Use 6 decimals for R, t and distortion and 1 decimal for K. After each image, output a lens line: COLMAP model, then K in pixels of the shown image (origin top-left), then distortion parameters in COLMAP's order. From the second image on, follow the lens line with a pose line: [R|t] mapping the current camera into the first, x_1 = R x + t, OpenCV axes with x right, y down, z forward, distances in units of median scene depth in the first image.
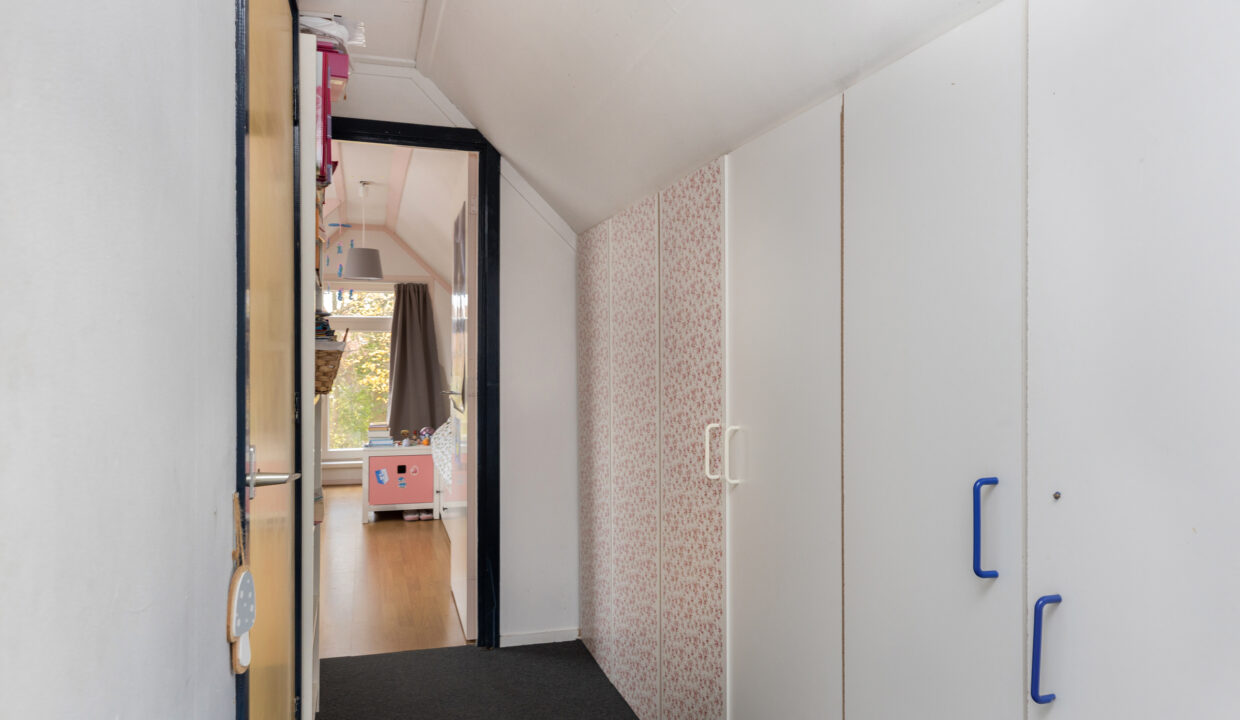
lens RADIAL K [[865.2, 0, 626.2], [0, 865.2, 360.0], [0, 0, 1]] dist [0.017873, -0.002493]
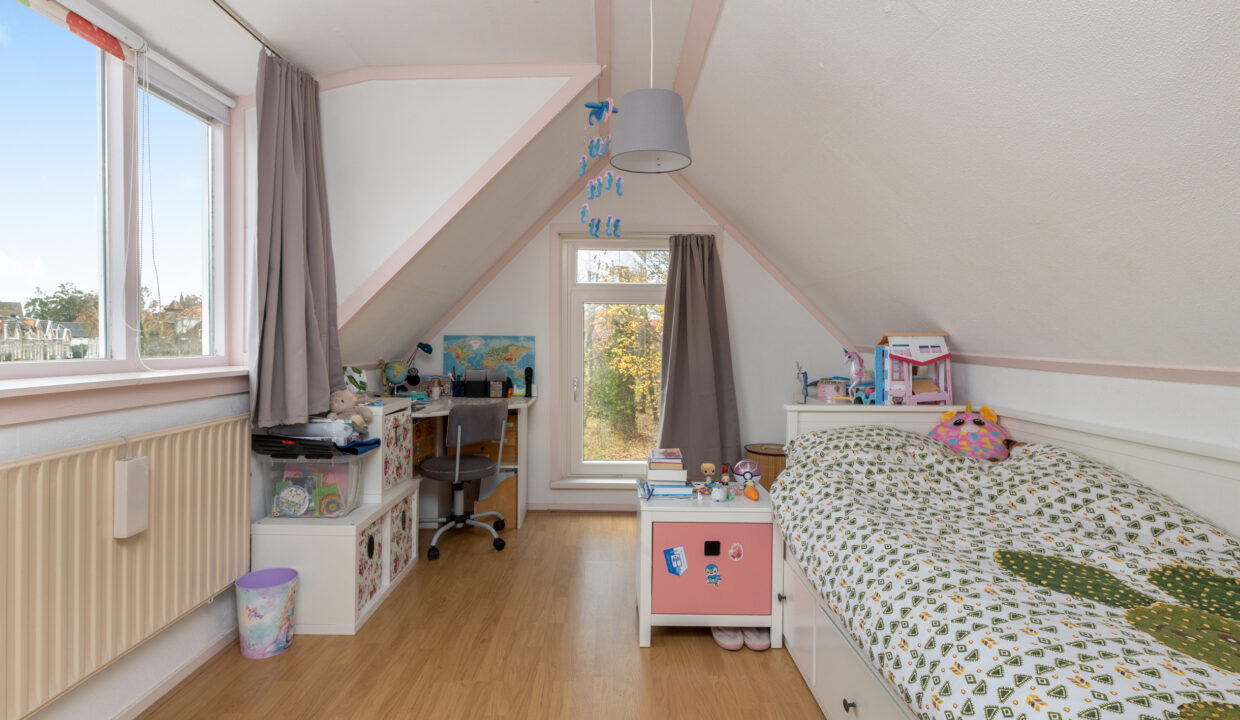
lens RADIAL K [[612.1, 0, 619.8], [0, 612.1, 354.4], [0, 0, 1]] dist [-0.005527, -0.000633]
pose [[0.962833, 0.006399, -0.270021, -0.212080], [-0.003272, 0.999922, 0.012030, 0.004827], [0.270077, -0.010699, 0.962779, 0.625500]]
